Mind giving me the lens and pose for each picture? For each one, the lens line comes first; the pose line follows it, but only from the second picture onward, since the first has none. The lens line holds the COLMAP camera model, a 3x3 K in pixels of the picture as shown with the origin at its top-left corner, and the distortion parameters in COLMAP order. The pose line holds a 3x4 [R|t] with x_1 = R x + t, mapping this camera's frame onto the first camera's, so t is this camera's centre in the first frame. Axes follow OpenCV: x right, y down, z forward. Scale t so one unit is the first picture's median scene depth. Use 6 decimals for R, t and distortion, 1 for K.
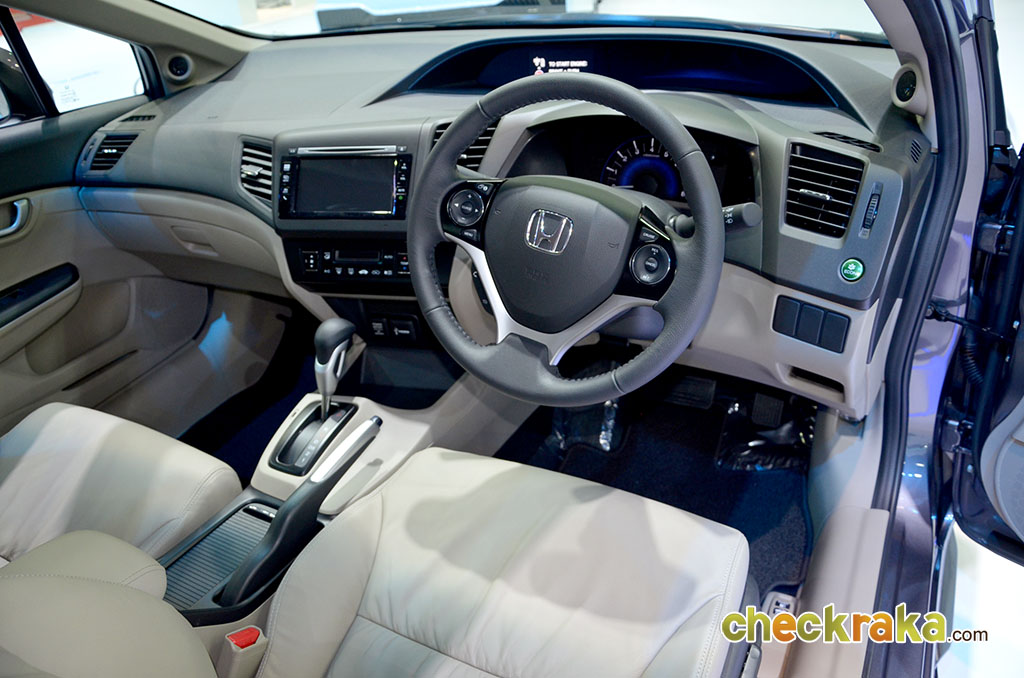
lens RADIAL K [[797.9, 0, 512.0], [0, 797.9, 339.0], [0, 0, 1]] dist [-0.117642, -0.001642]
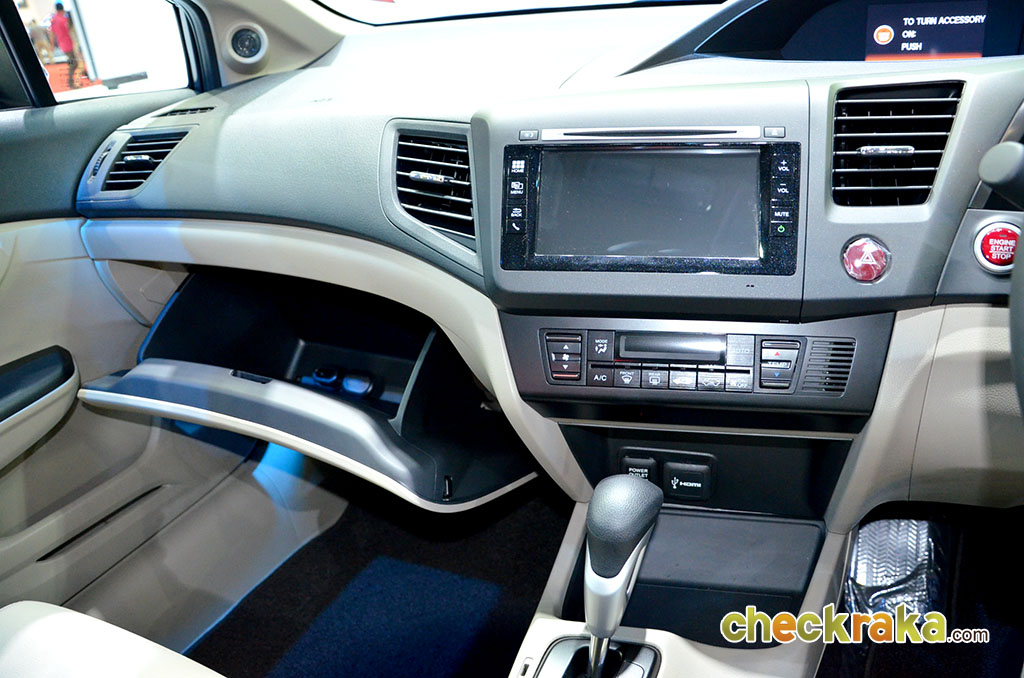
lens RADIAL K [[786.0, 0, 512.0], [0, 786.0, 339.0], [0, 0, 1]] dist [-0.187853, 0.087796]
pose [[0.999718, 0.004497, 0.023298, -0.248681], [-0.002314, 0.995676, -0.092869, -0.053825], [-0.023615, 0.092788, 0.995406, 0.432244]]
